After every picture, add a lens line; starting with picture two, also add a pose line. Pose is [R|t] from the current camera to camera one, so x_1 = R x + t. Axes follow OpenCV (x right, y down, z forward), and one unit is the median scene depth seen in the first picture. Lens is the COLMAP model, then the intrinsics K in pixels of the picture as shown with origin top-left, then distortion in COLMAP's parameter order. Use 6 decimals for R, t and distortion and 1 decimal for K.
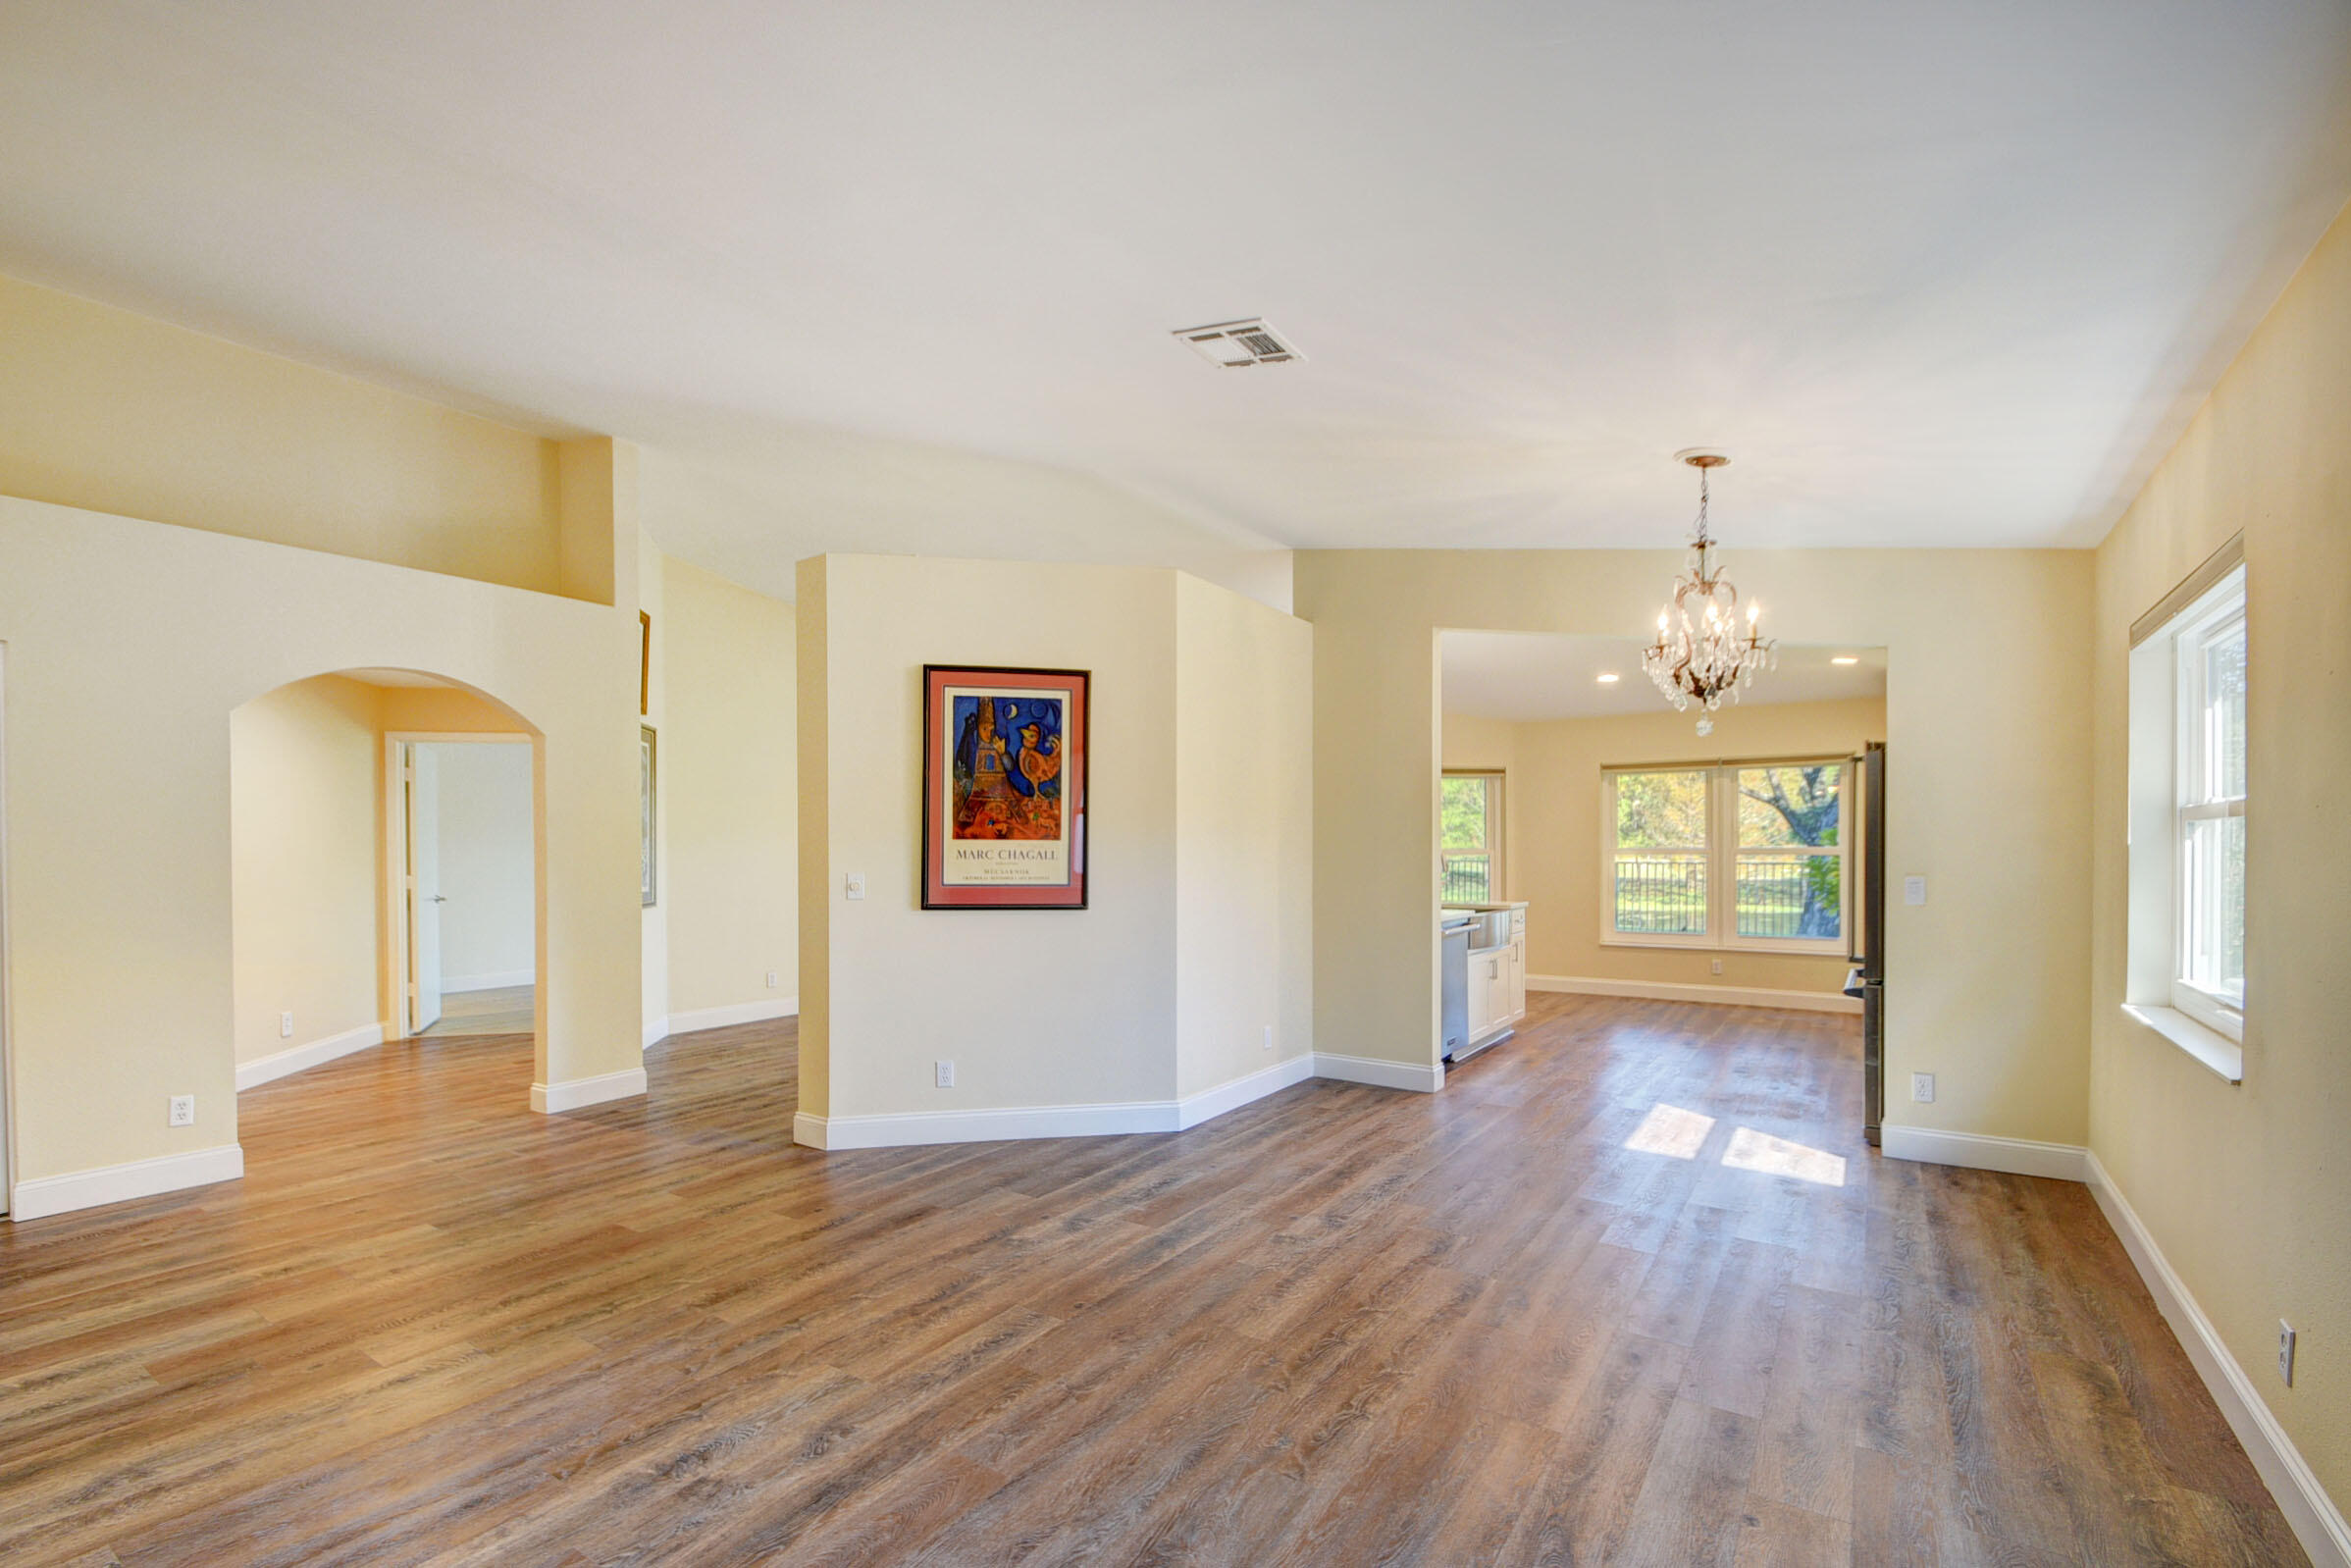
lens RADIAL K [[1037.4, 0, 1153.9], [0, 1037.4, 854.7], [0, 0, 1]] dist [0.018625, -0.023579]
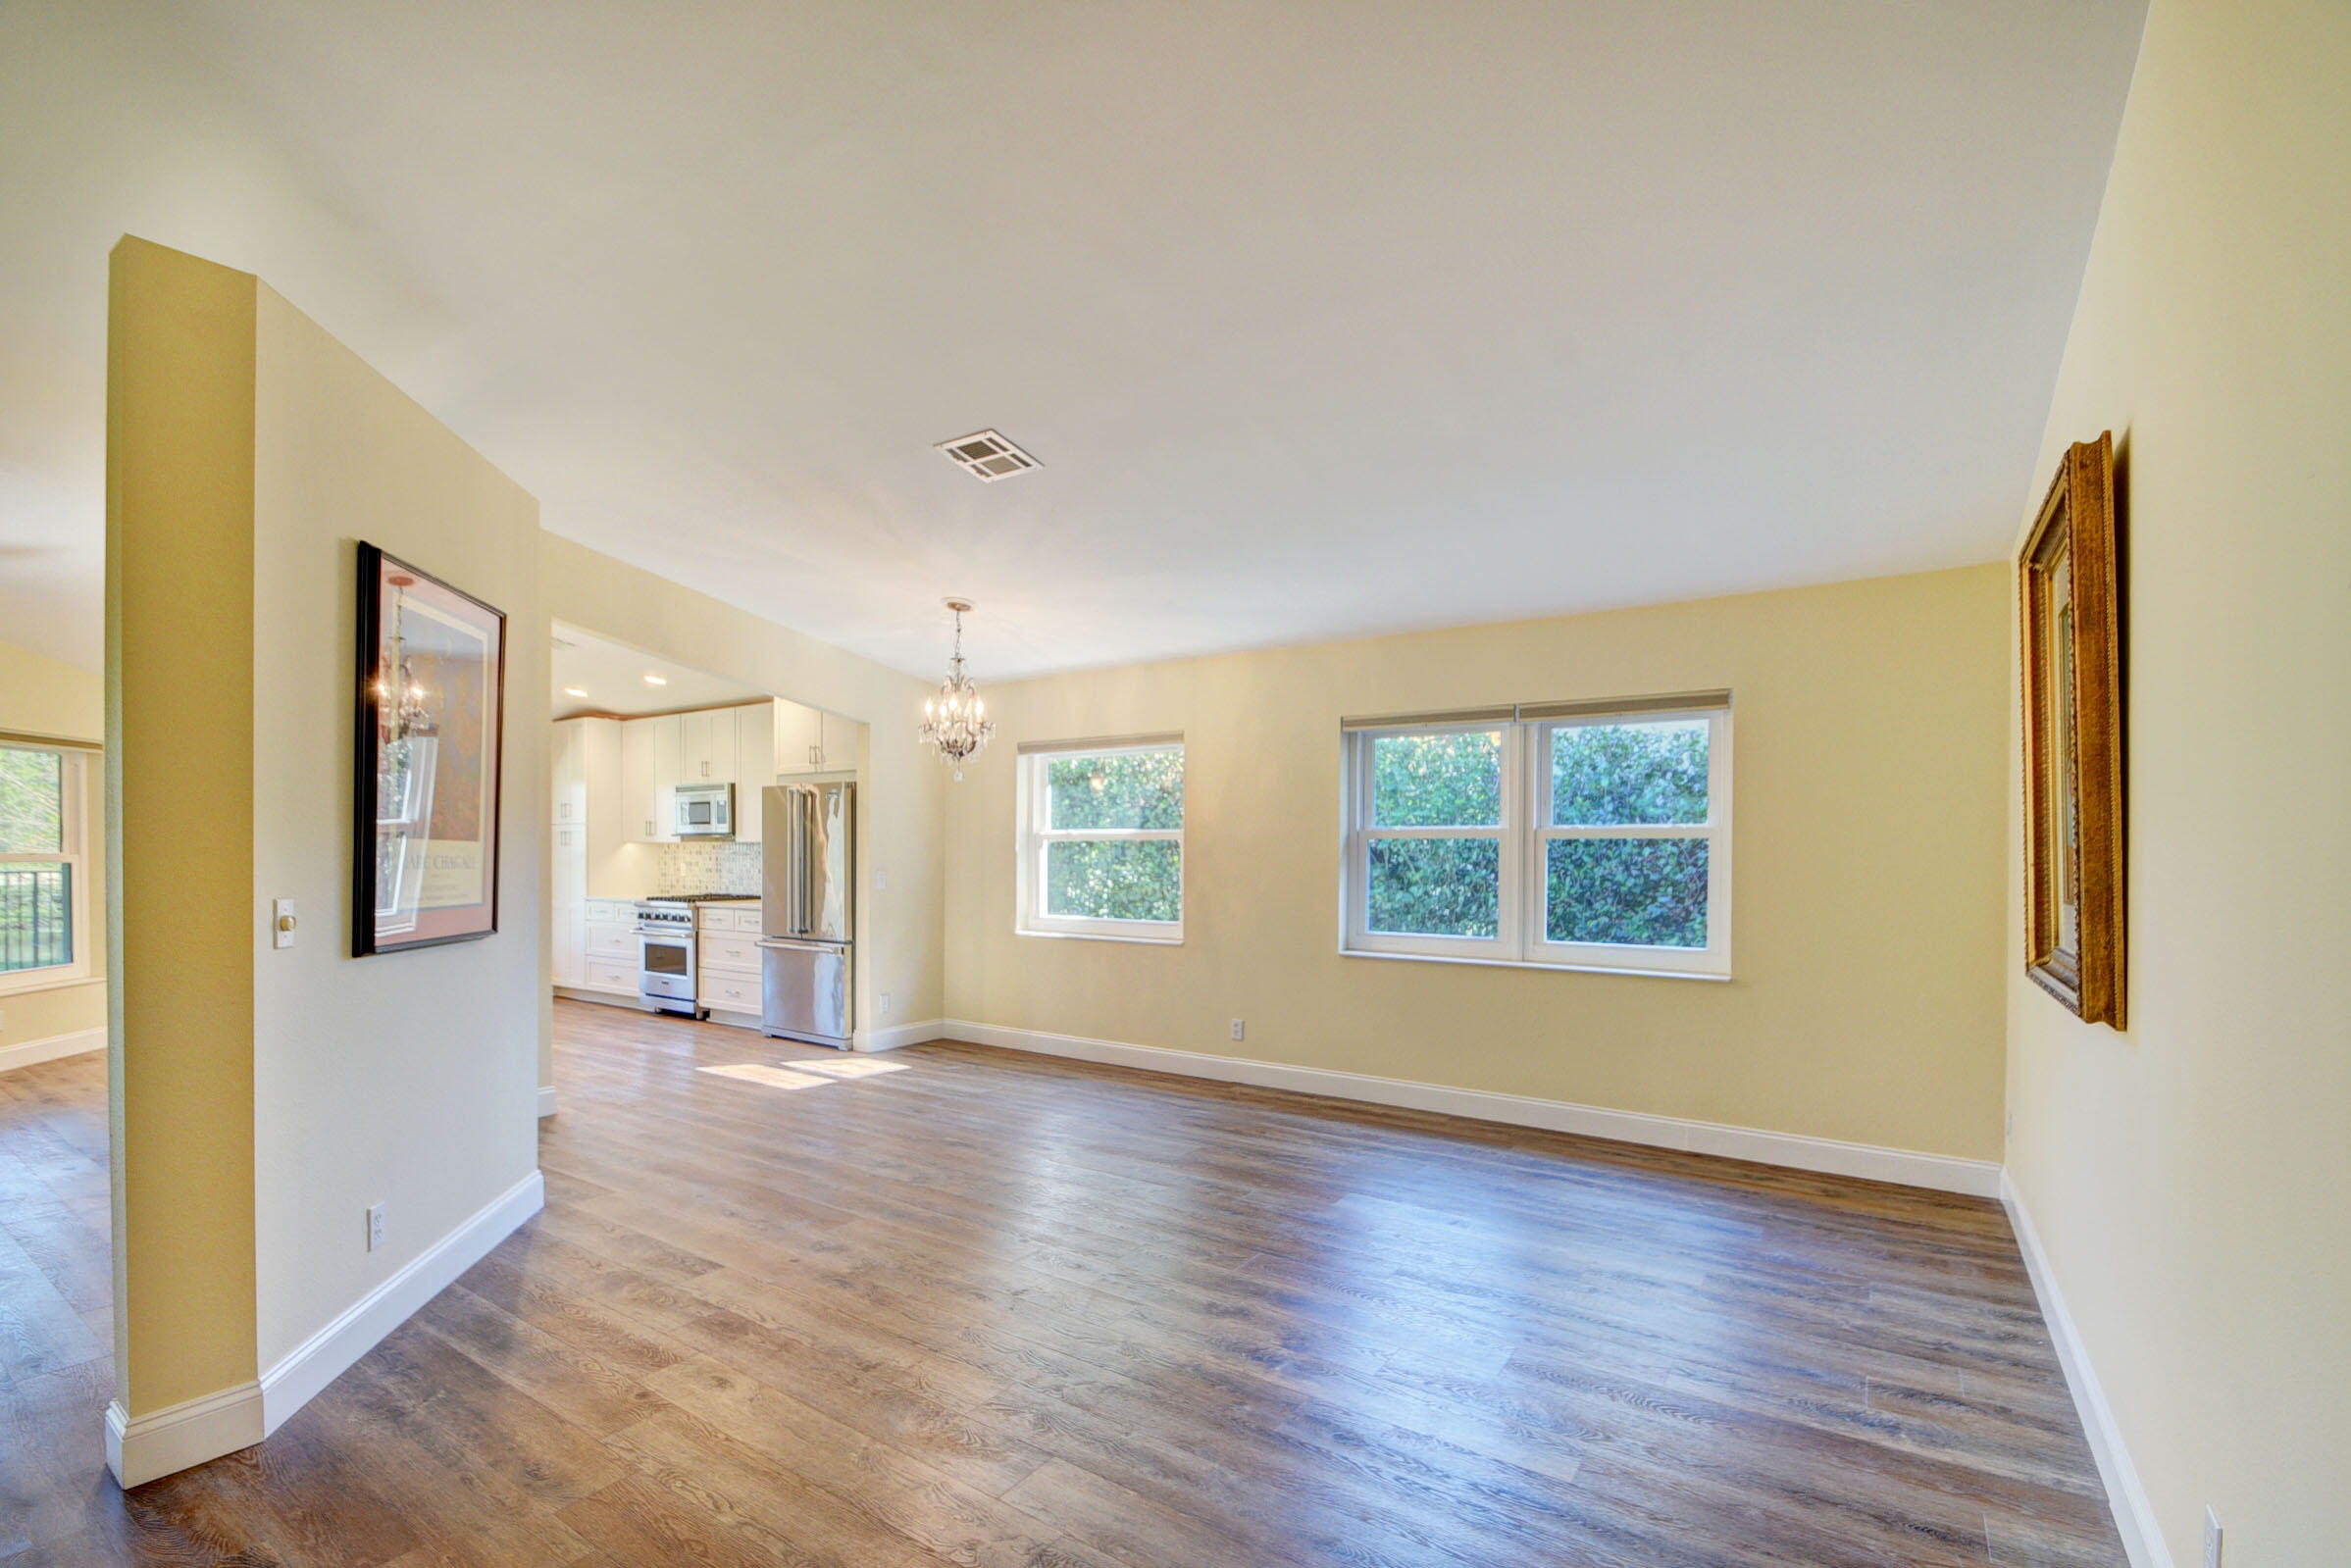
lens RADIAL K [[1037.3, 0, 1153.9], [0, 1037.3, 854.7], [0, 0, 1]] dist [0.018625, -0.023579]
pose [[0.007691, -0.000127, 0.999970, -1.043849], [0.008962, 0.999960, 0.000059, -0.001760], [-0.999930, 0.008961, 0.007691, 0.700010]]
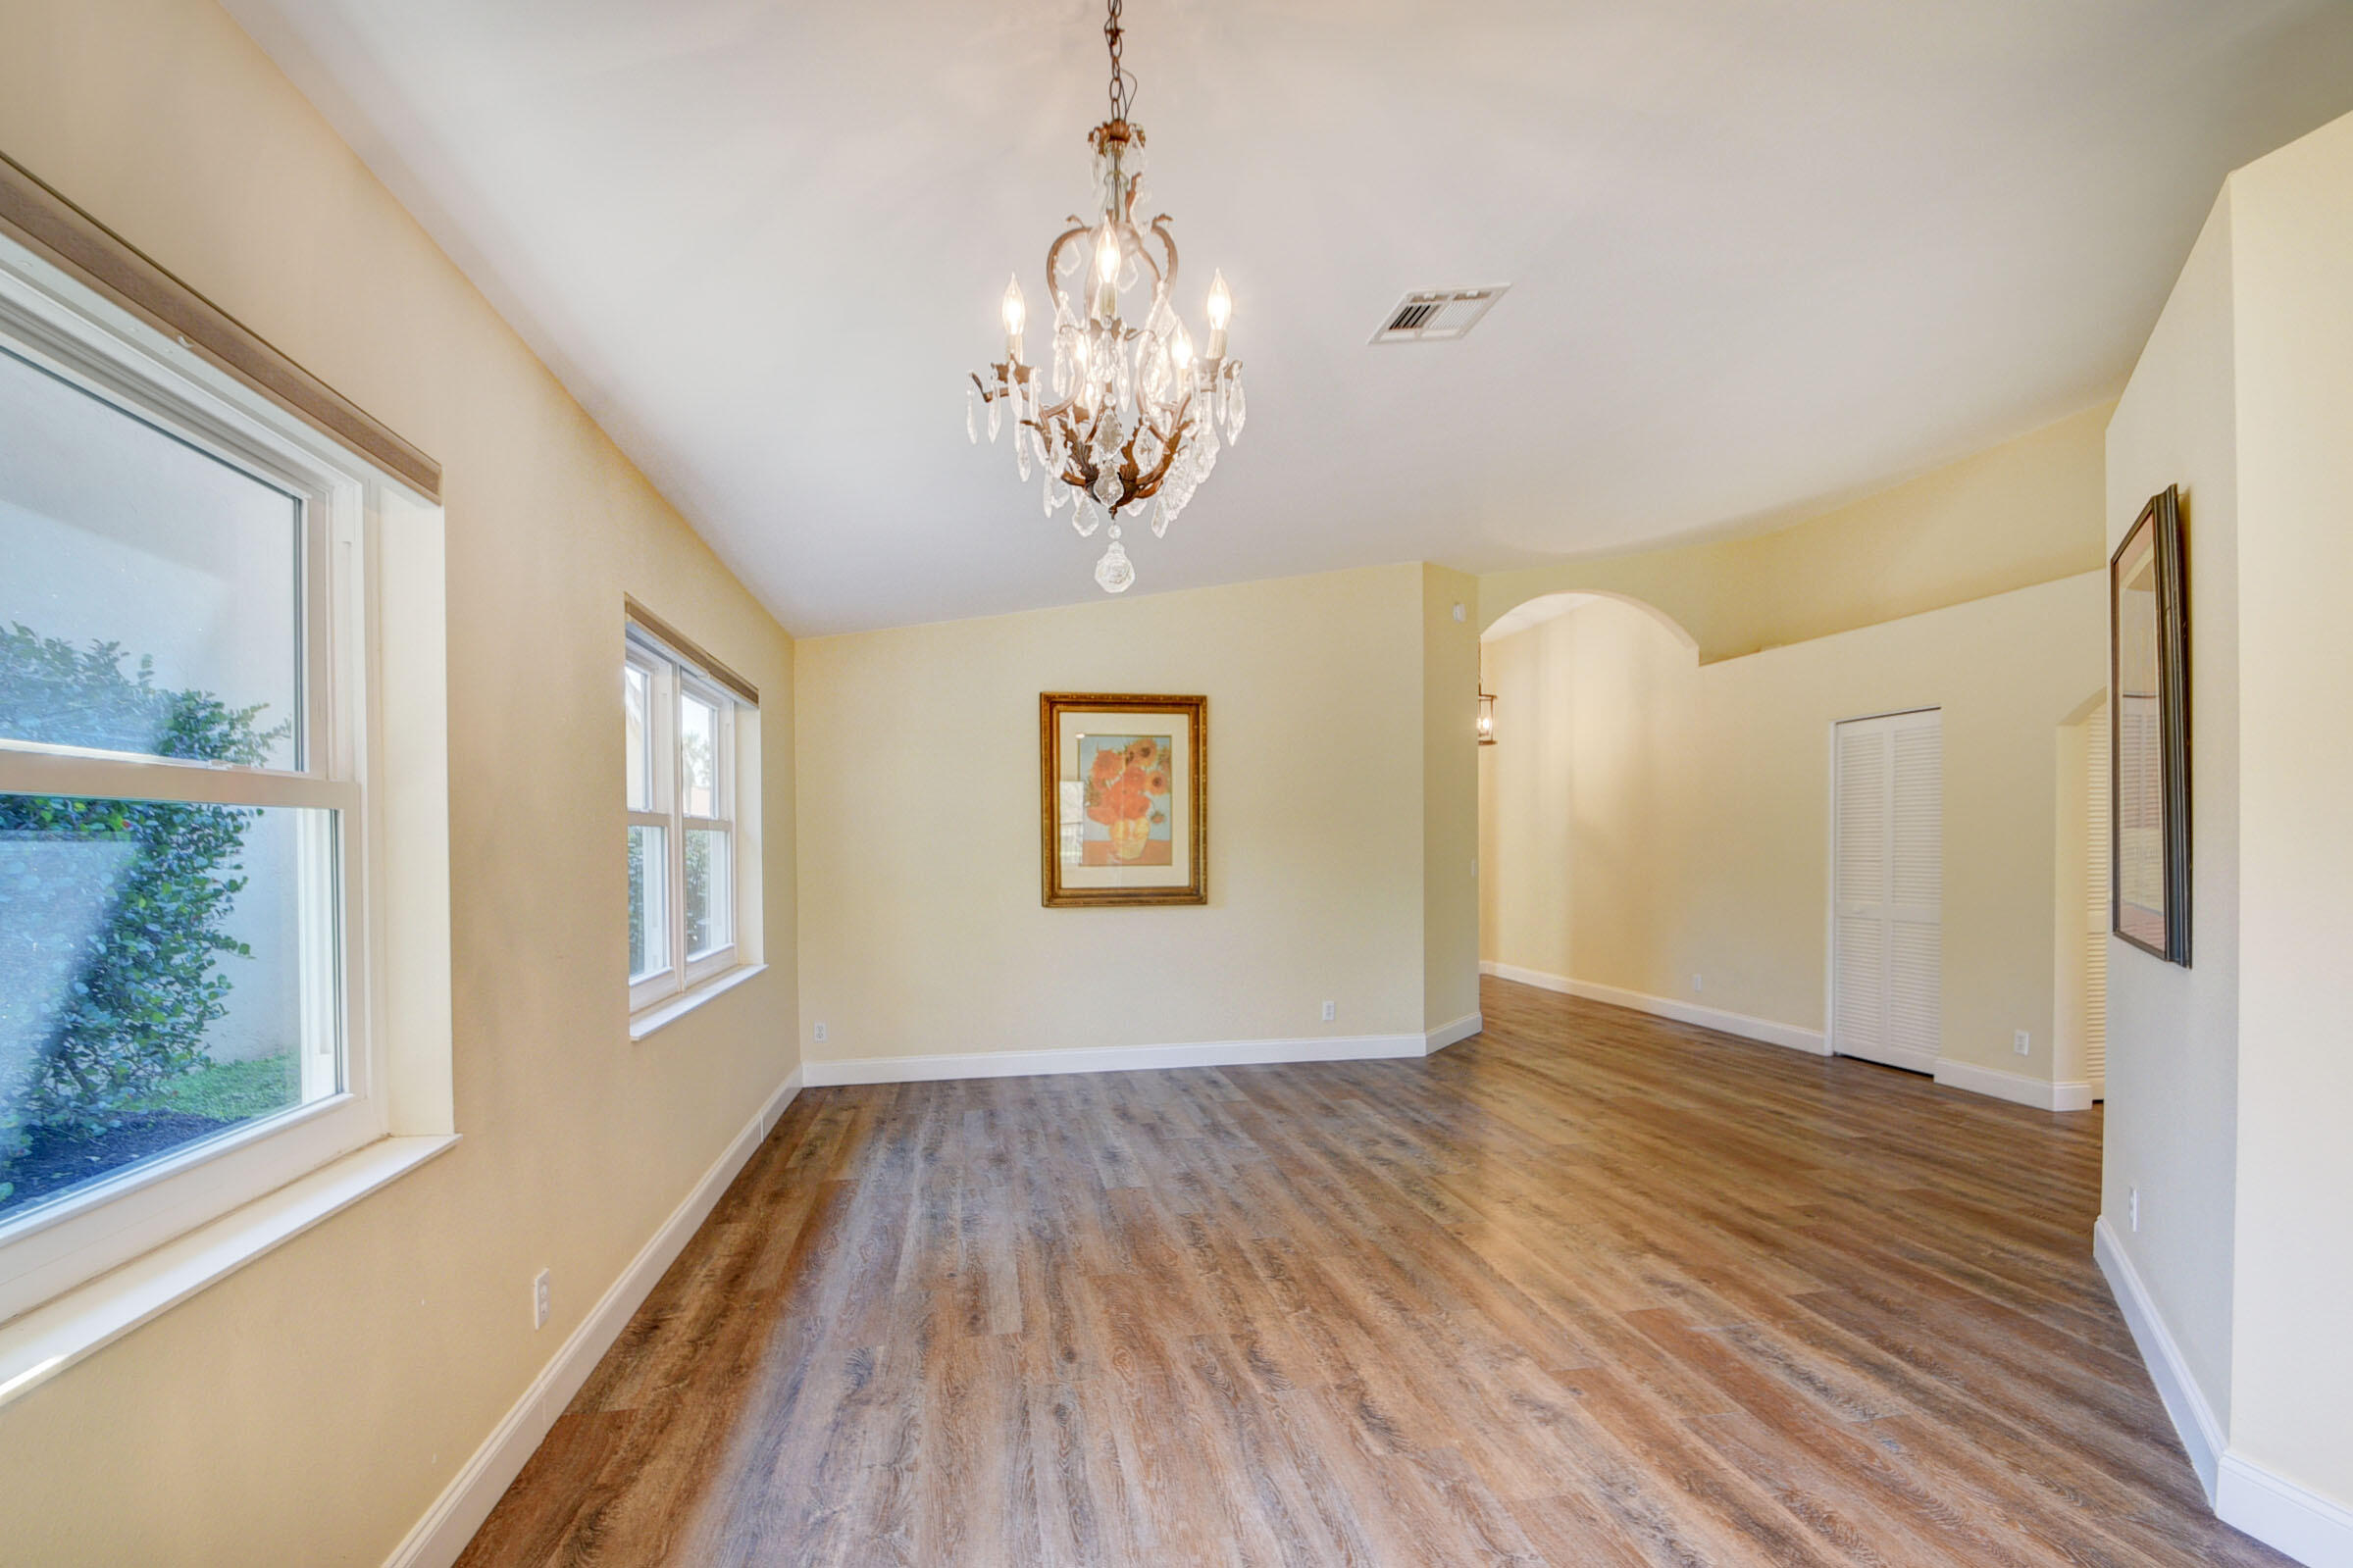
lens RADIAL K [[1038.1, 0, 1154.9], [0, 1038.1, 854.8], [0, 0, 1]] dist [0.018625, -0.023579]
pose [[-0.714134, 0.015018, -0.699848, 0.826806], [0.001972, 0.999809, 0.019442, -0.013998], [0.700006, 0.012504, -0.714027, 1.331083]]
